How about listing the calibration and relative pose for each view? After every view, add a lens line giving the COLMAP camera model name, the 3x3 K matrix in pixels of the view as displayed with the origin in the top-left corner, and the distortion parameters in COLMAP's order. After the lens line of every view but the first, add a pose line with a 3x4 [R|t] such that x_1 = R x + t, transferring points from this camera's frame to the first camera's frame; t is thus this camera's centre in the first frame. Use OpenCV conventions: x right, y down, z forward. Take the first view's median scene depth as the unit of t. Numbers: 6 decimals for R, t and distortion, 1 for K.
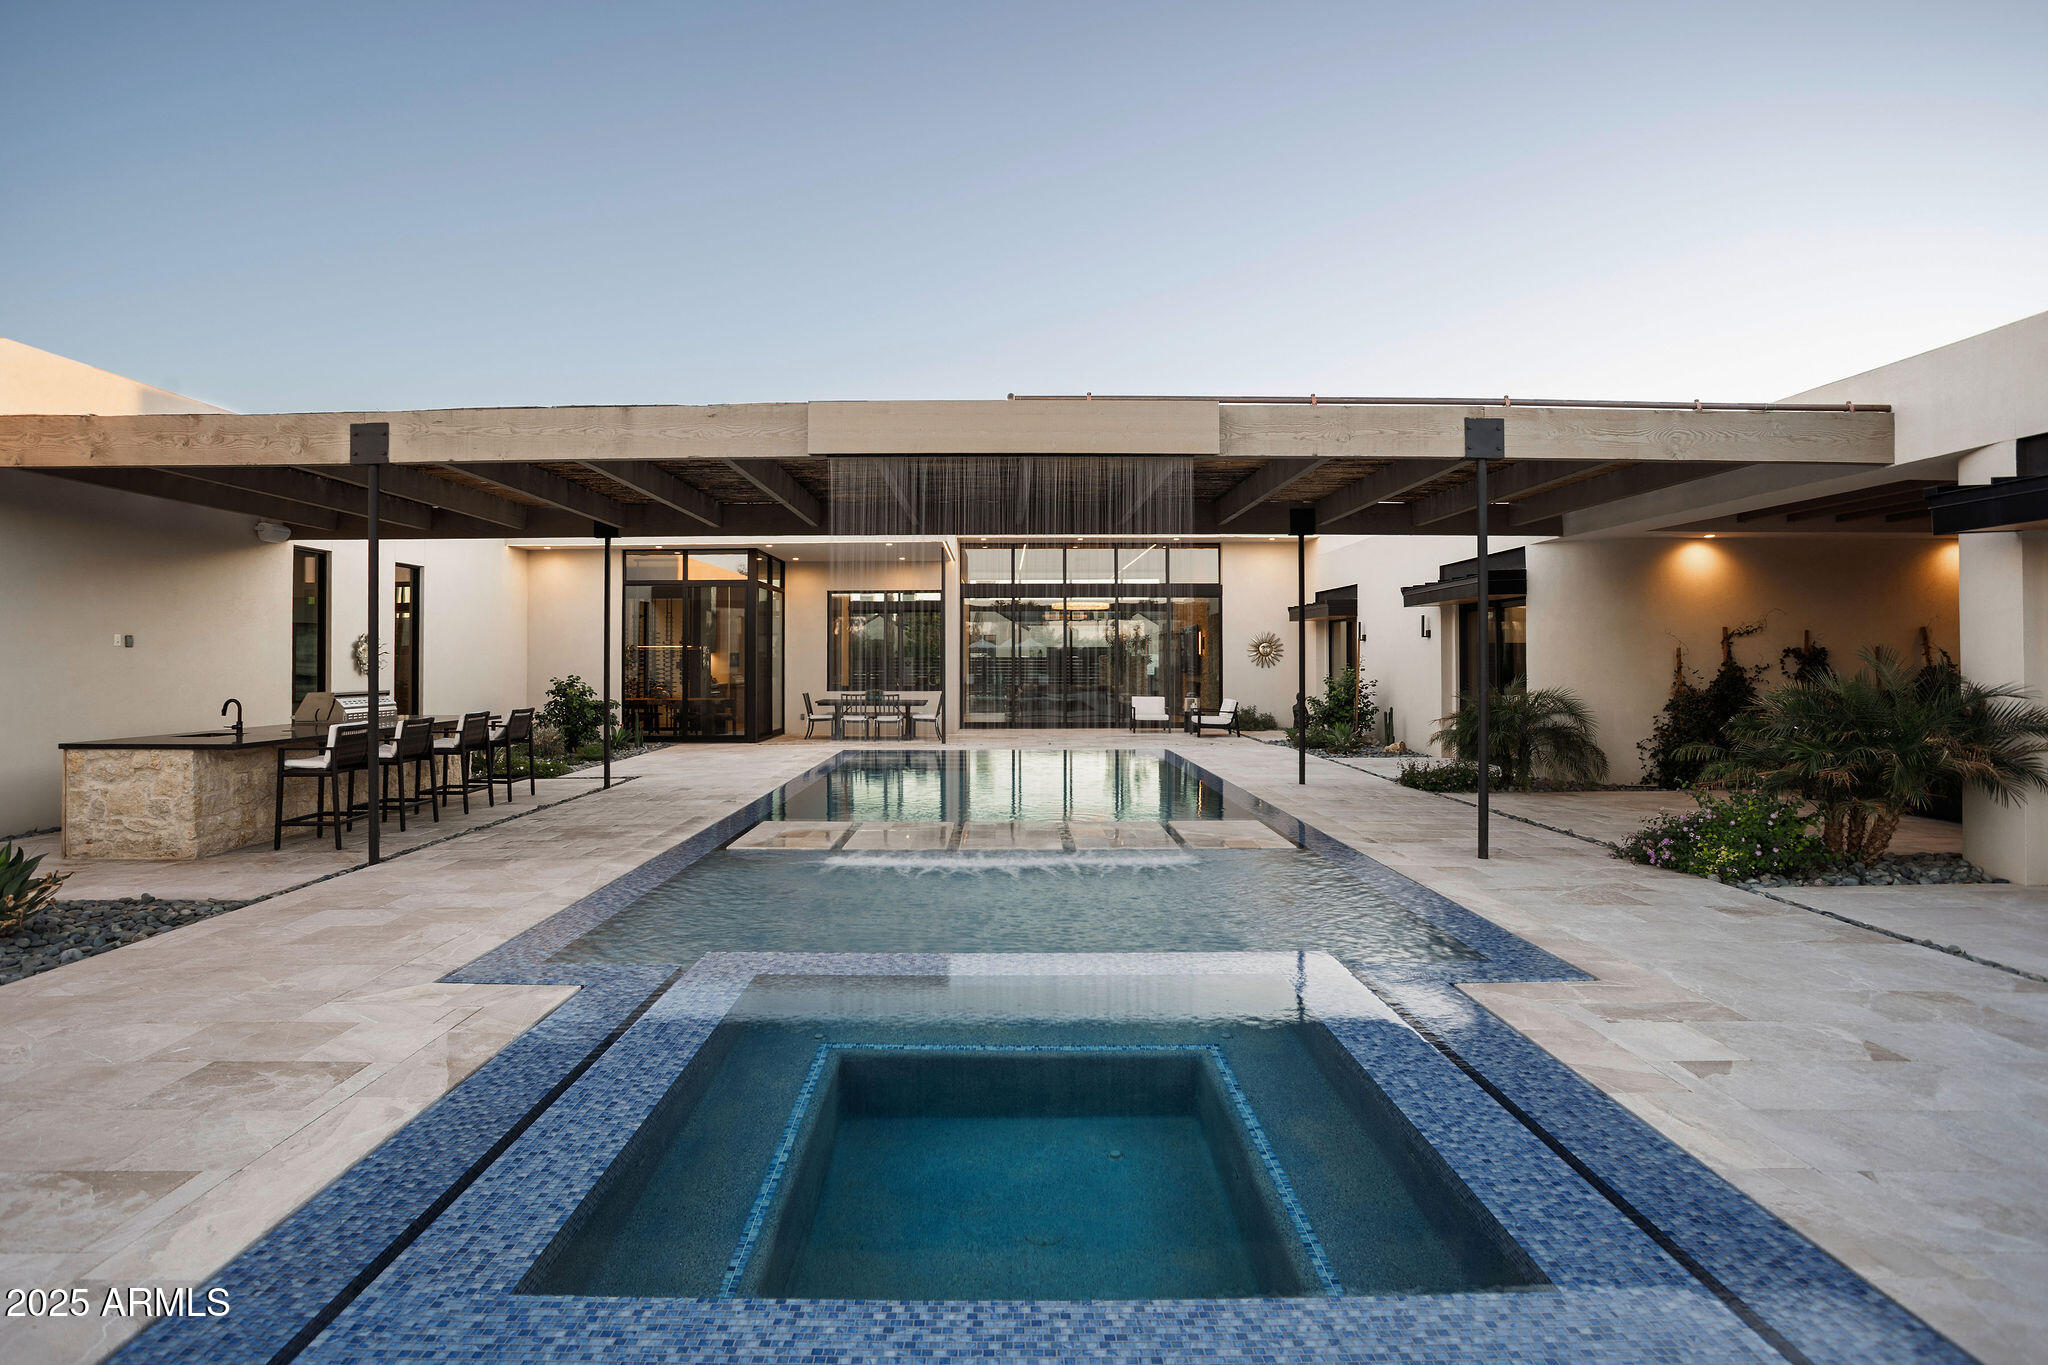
lens RADIAL K [[1012.8, 0, 1011.3], [0, 1012.8, 668.7], [0, 0, 1]] dist [-0.095523, 0.042361]
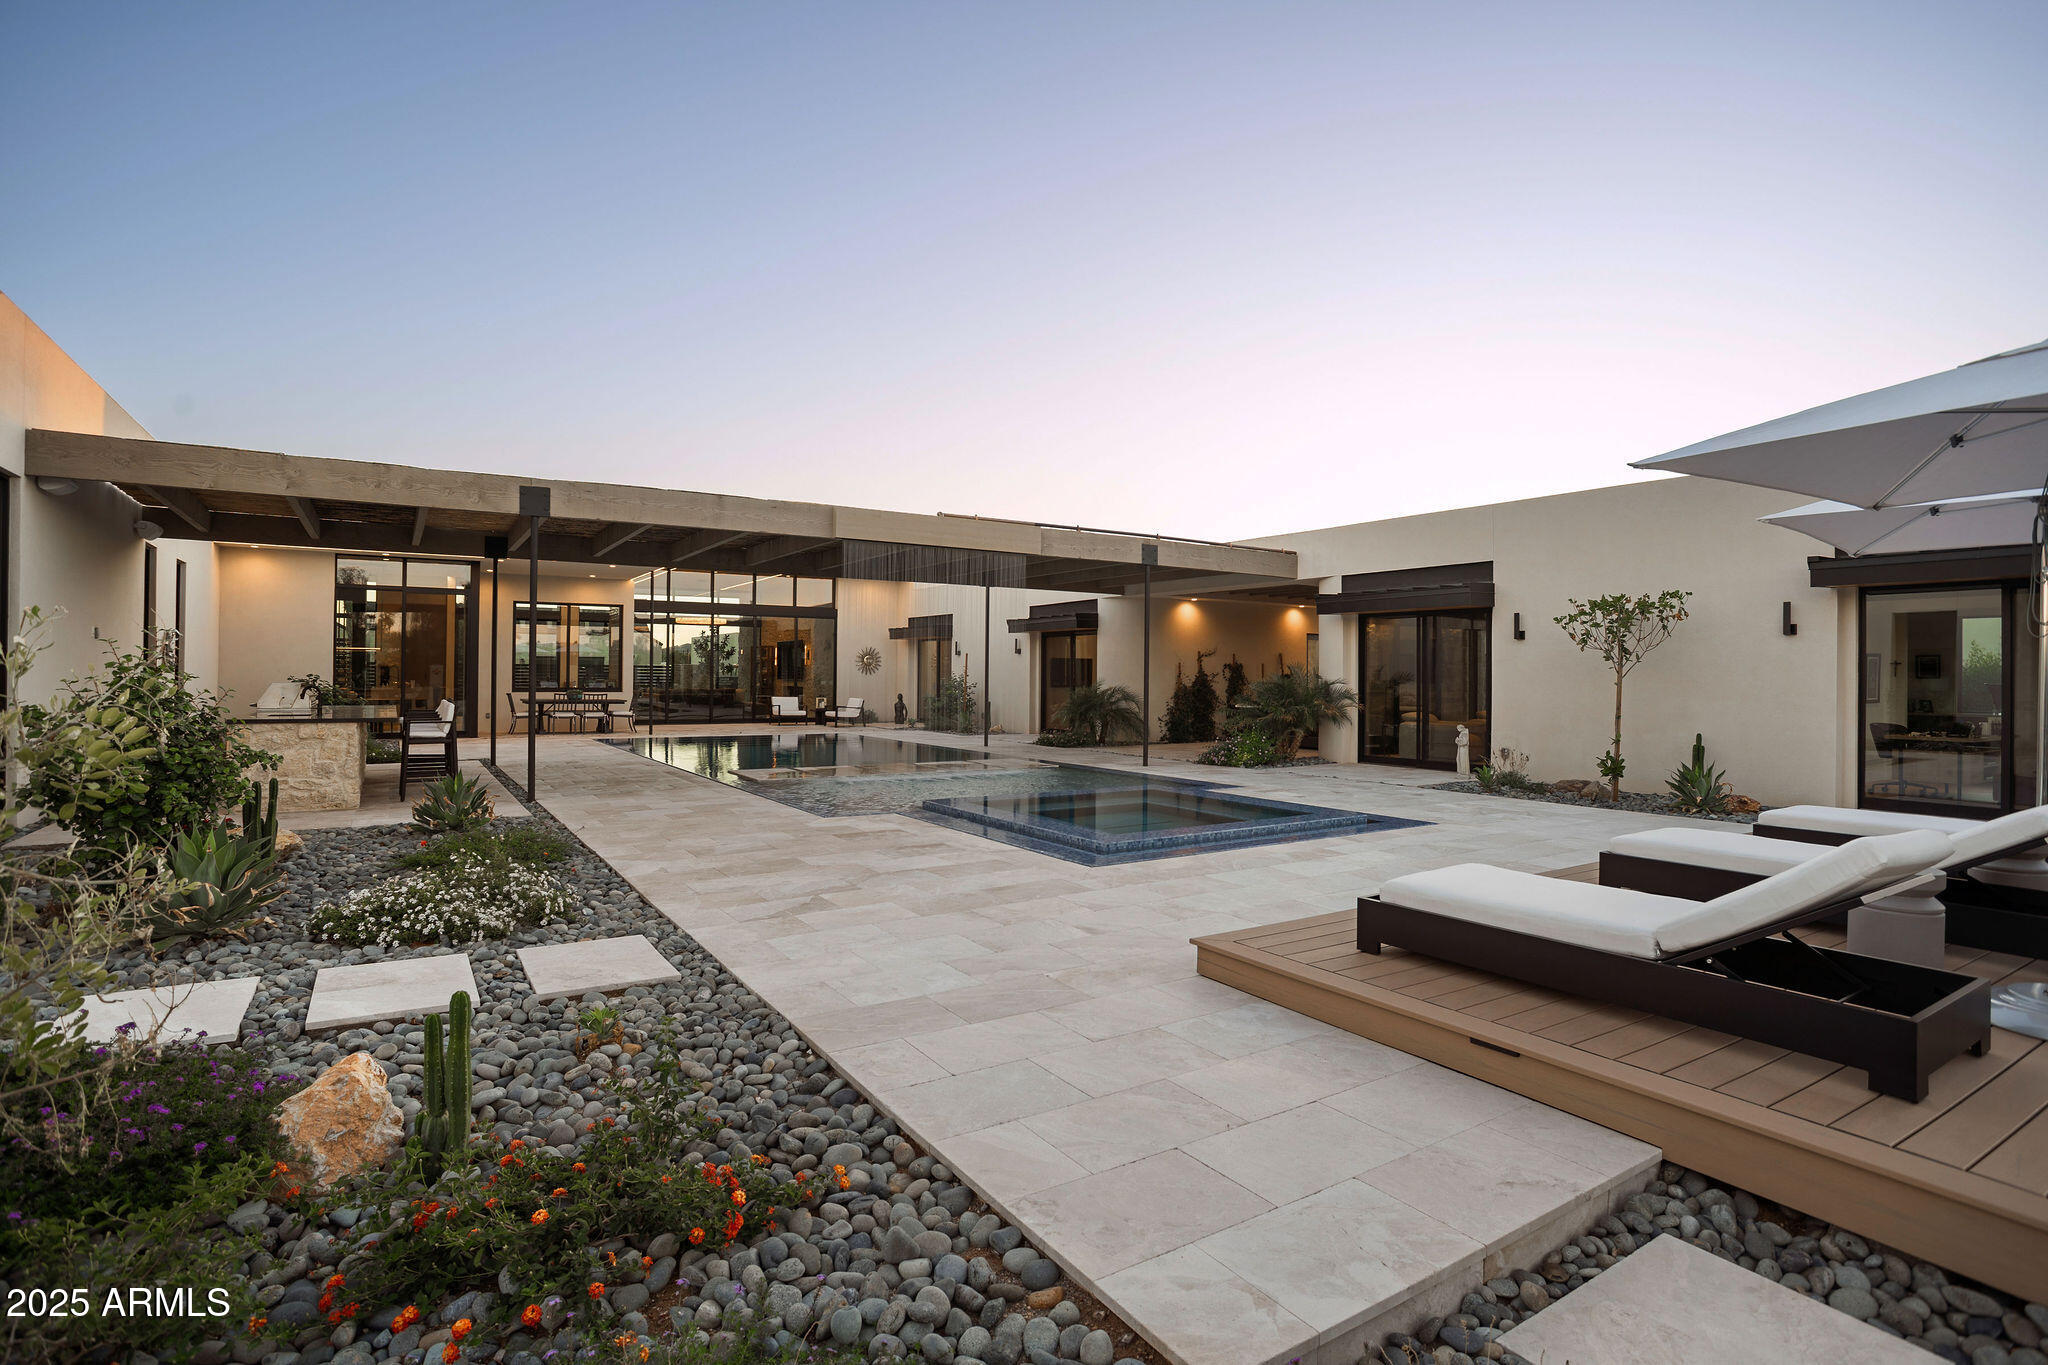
lens RADIAL K [[1012.8, 0, 1011.3], [0, 1012.8, 668.7], [0, 0, 1]] dist [-0.095523, 0.042361]
pose [[0.845174, 0.012293, 0.534350, -0.521900], [-0.004927, 0.999872, -0.015210, 0.018328], [-0.534468, 0.010222, 0.845127, -0.356166]]
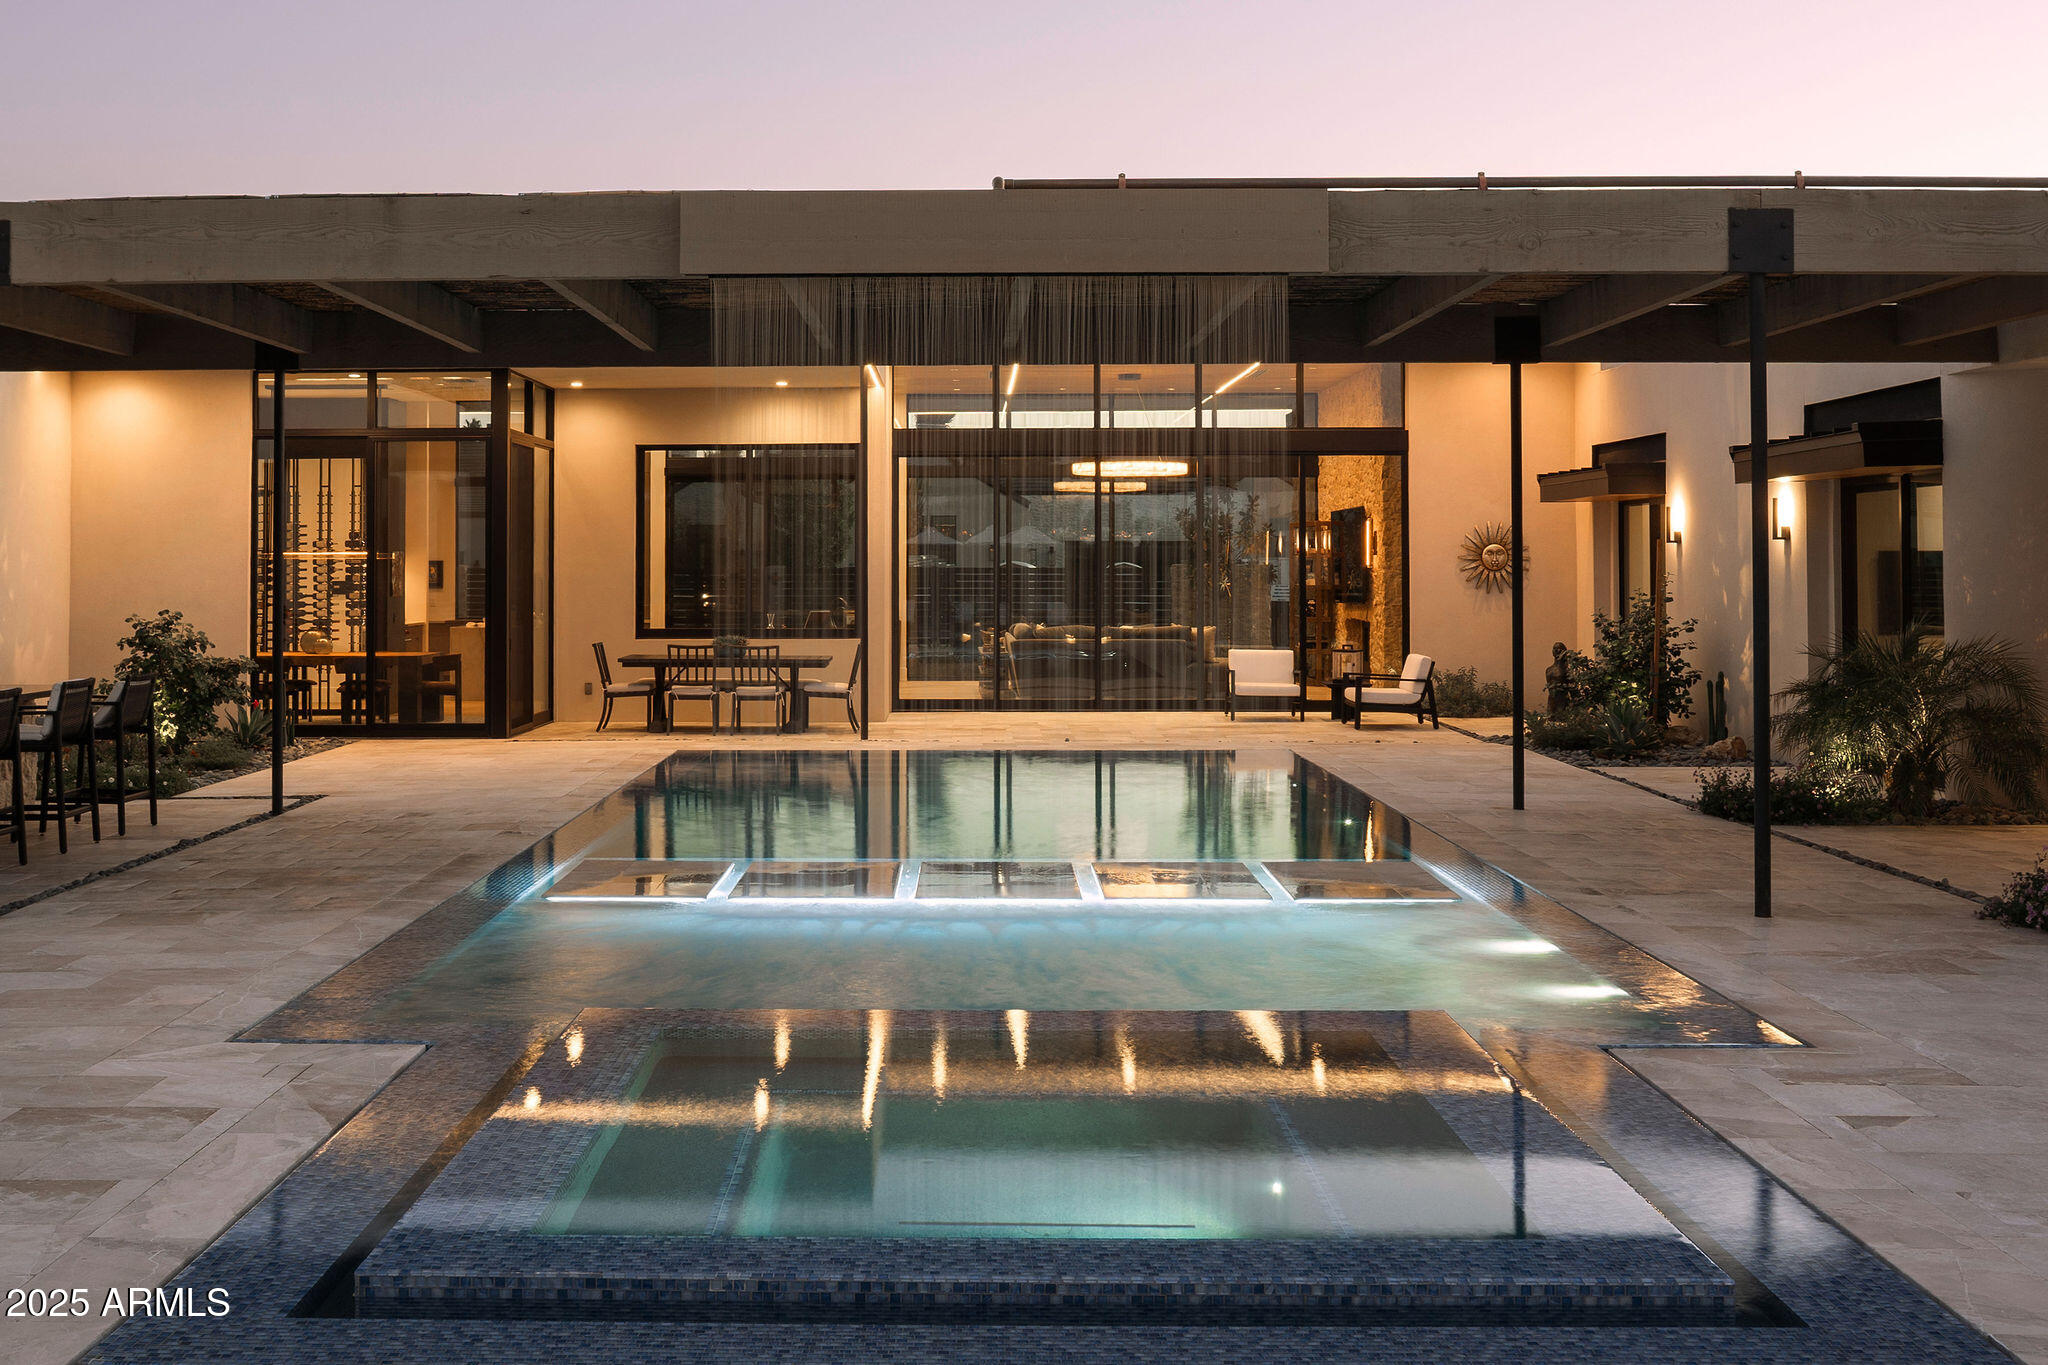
lens RADIAL K [[2247.5, 0, 1024.0], [0, 2247.5, 682.5], [0, 0, 1]] dist [0.031265, 0.032976]
pose [[0.999879, 0.000898, 0.015529, -0.003767], [-0.001576, 0.999043, 0.043709, -0.010453], [-0.015475, -0.043728, 0.998924, -0.260915]]
